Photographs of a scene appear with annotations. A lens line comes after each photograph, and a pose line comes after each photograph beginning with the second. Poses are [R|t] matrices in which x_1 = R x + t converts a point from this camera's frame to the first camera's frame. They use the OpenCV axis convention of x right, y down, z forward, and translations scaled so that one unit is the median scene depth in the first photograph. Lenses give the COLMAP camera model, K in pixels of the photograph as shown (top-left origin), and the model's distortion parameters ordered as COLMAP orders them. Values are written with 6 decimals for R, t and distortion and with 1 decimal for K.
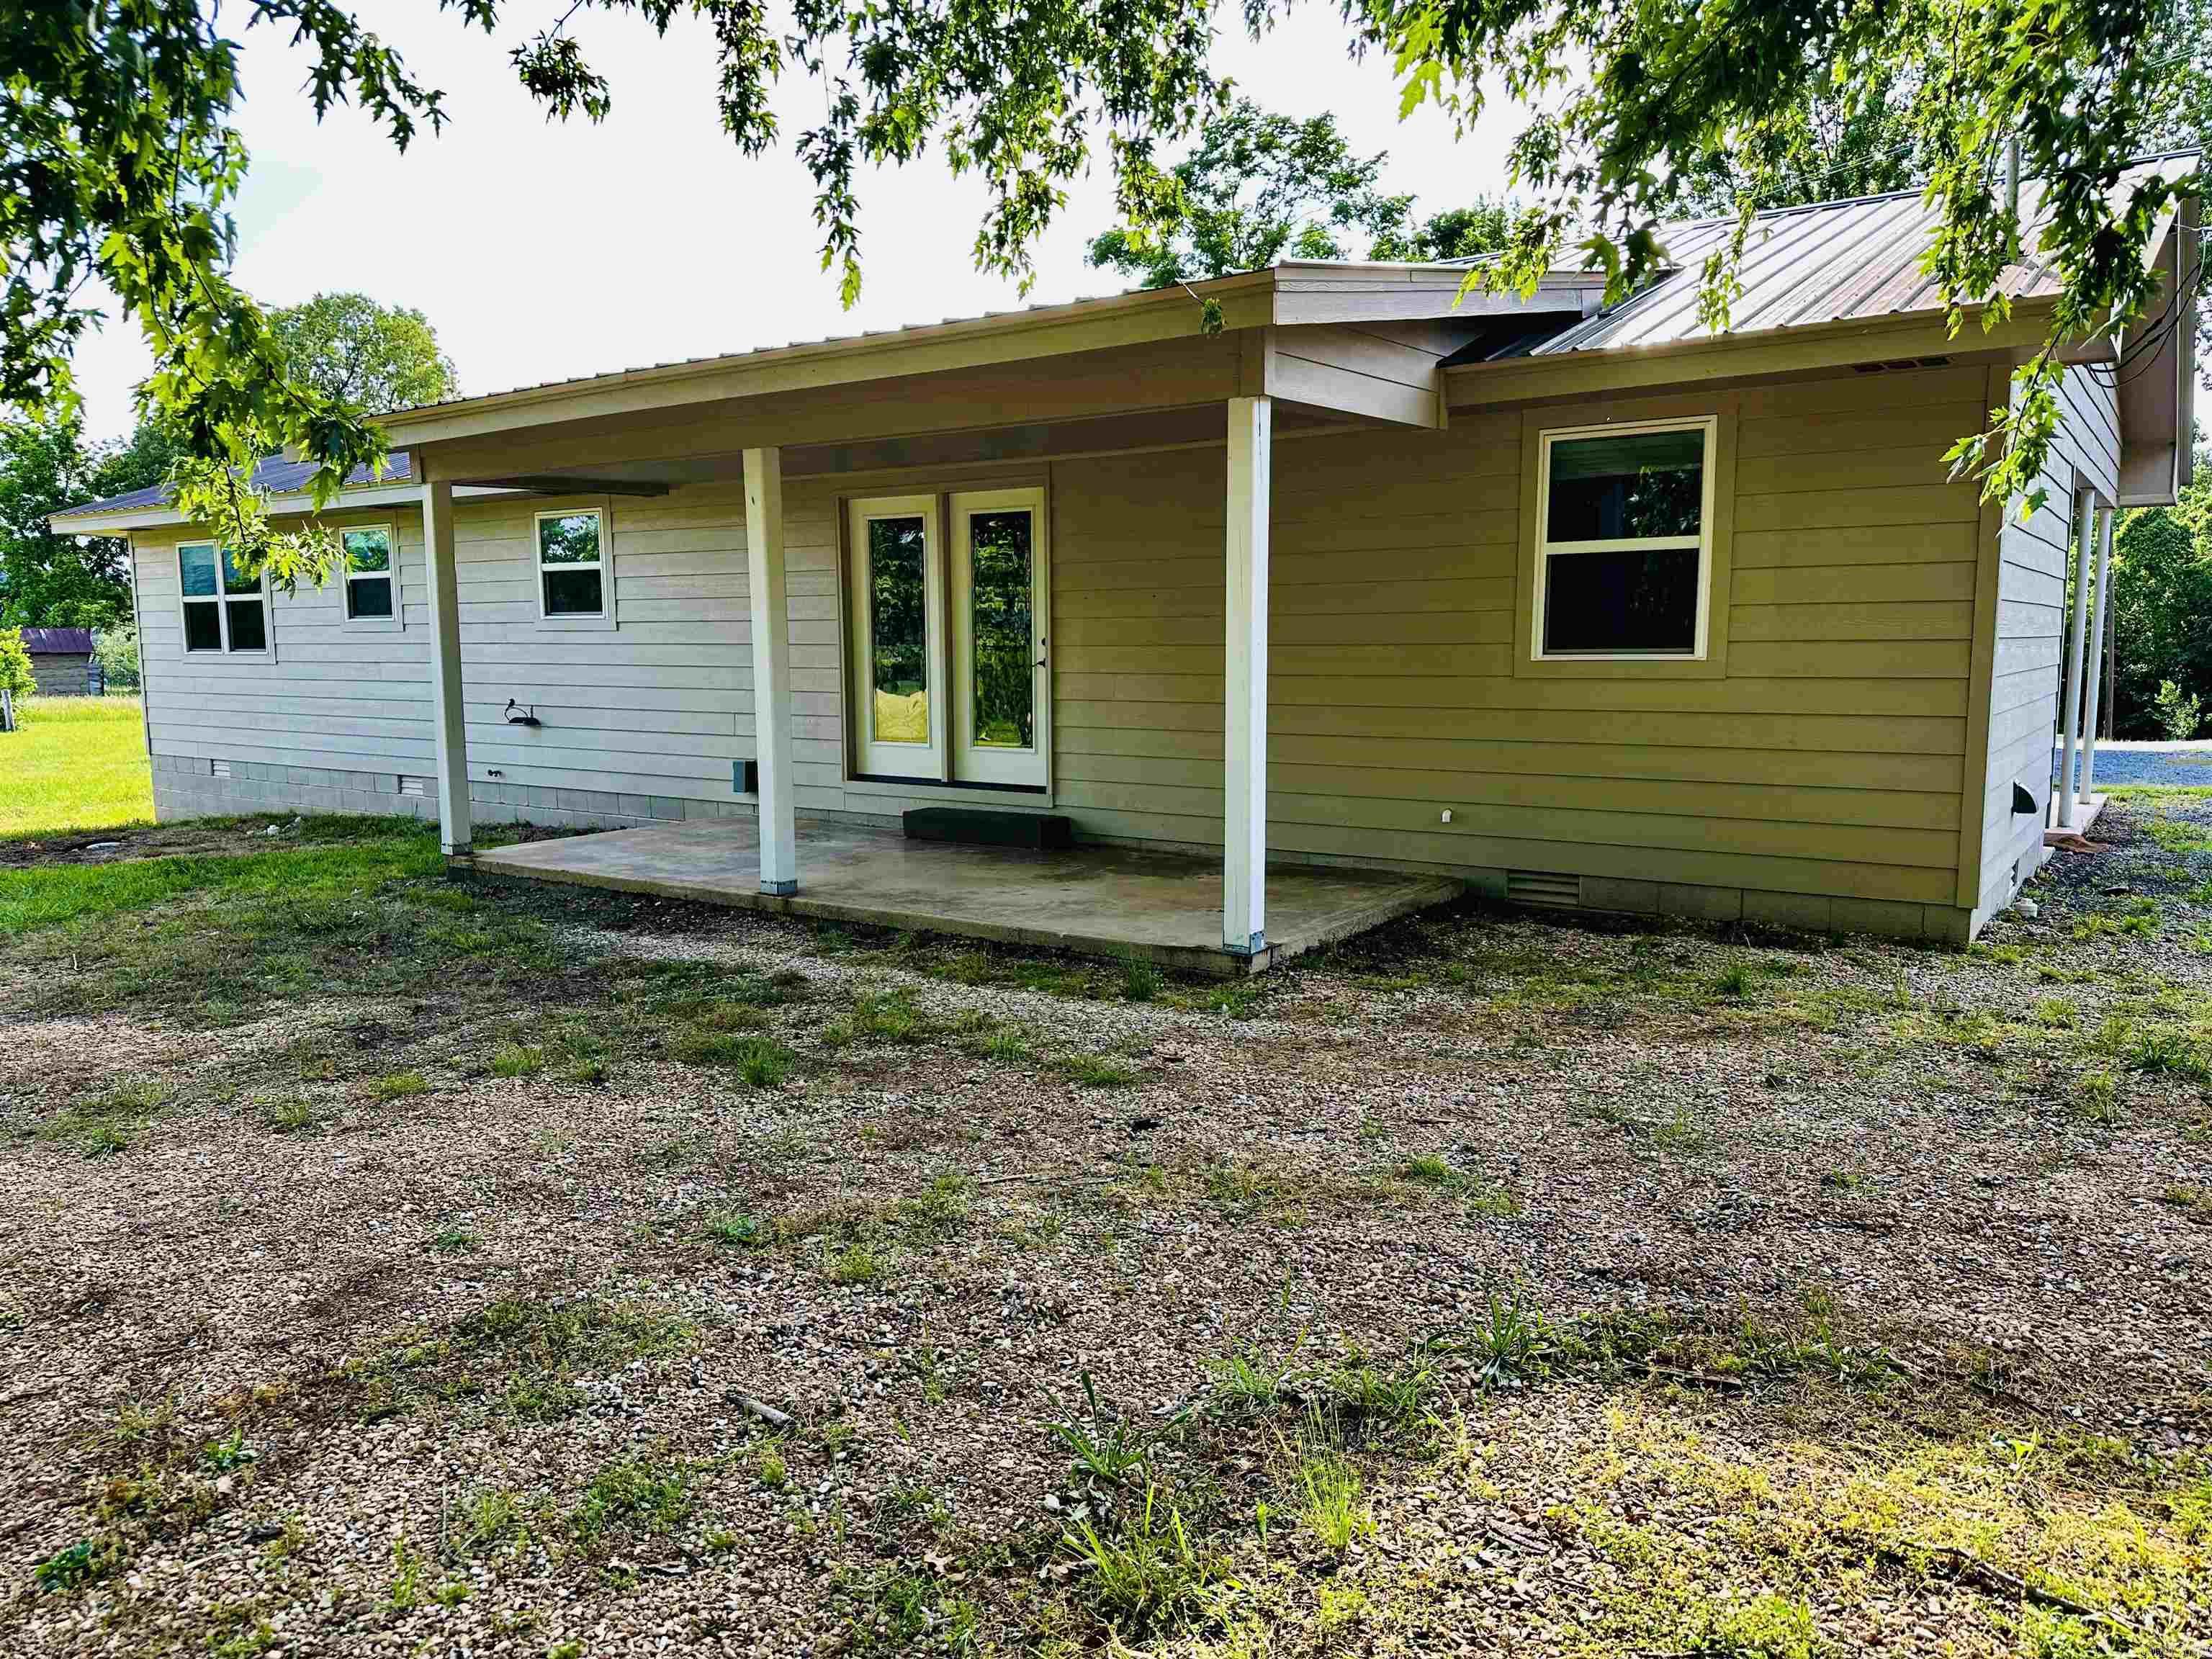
lens RADIAL K [[1552.4, 0, 1113.8], [0, 1552.4, 852.1], [0, 0, 1]] dist [0.049932, -0.061211]
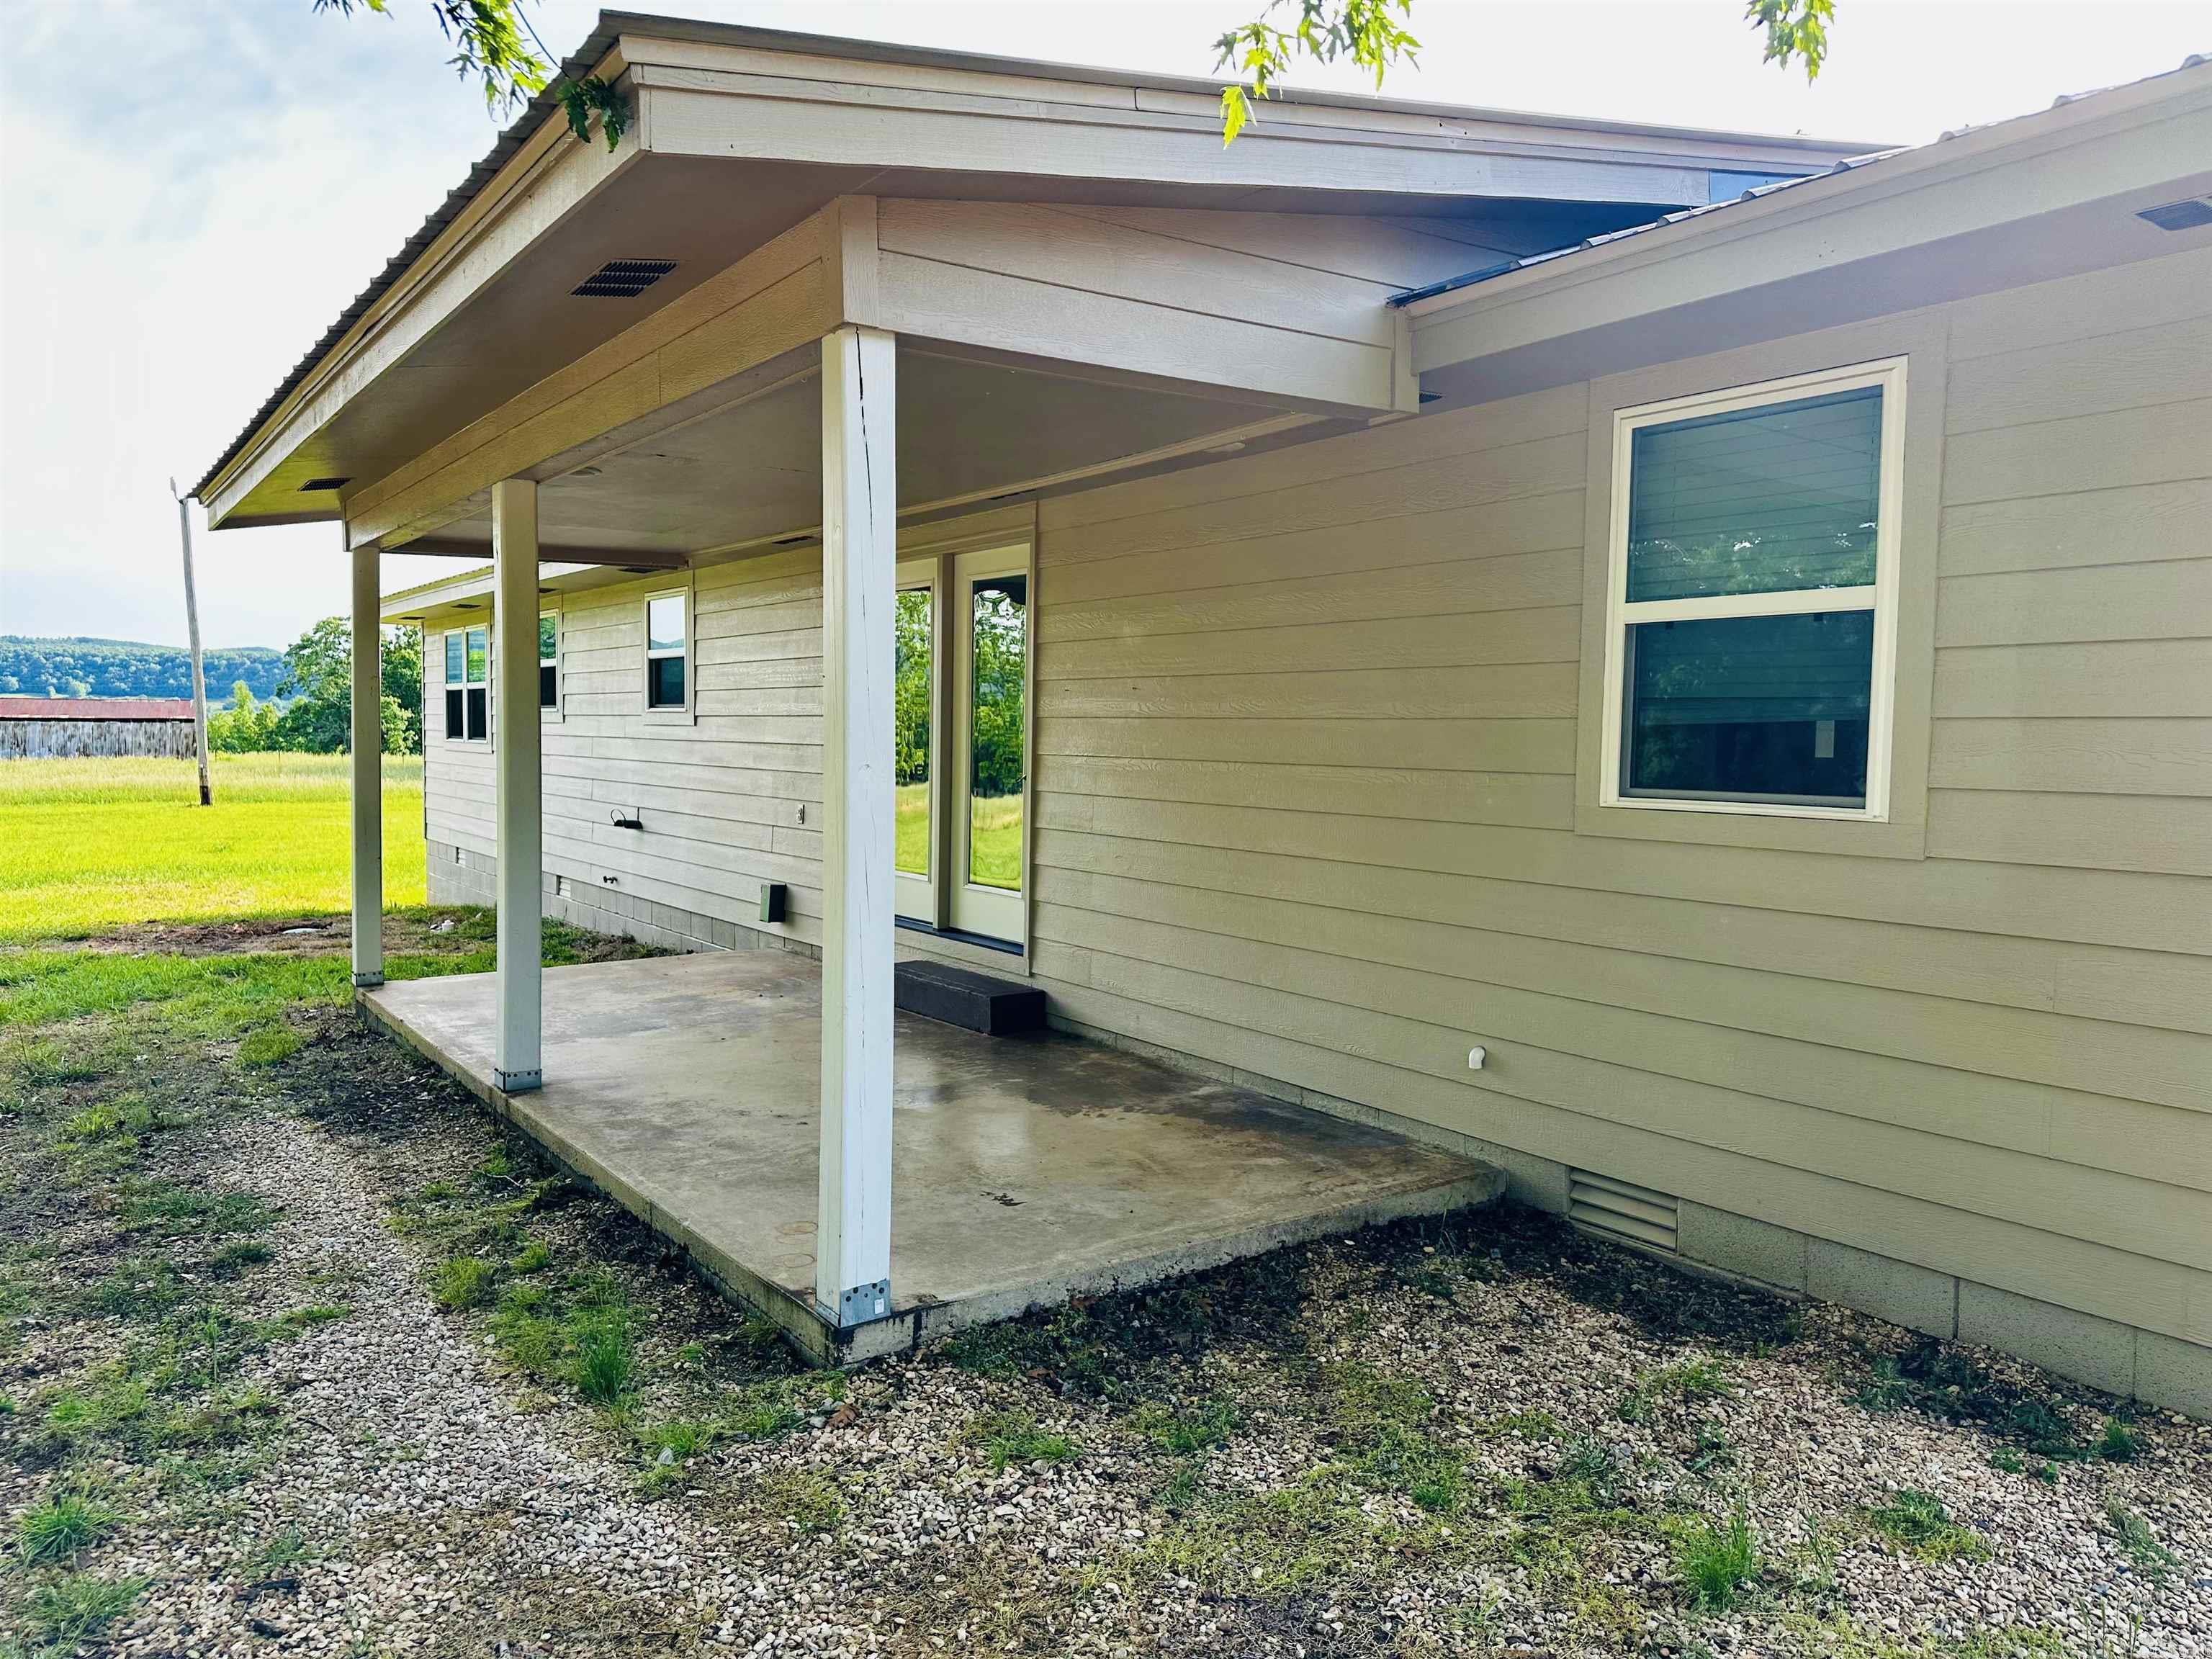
lens RADIAL K [[1552.4, 0, 1099.1], [0, 1552.4, 806.8], [0, 0, 1]] dist [0.049932, -0.061211]
pose [[0.945047, 0.036564, -0.324883, 0.282067], [-0.066746, 0.994375, -0.082243, -0.063278], [0.320048, 0.099408, 0.942172, 0.401705]]
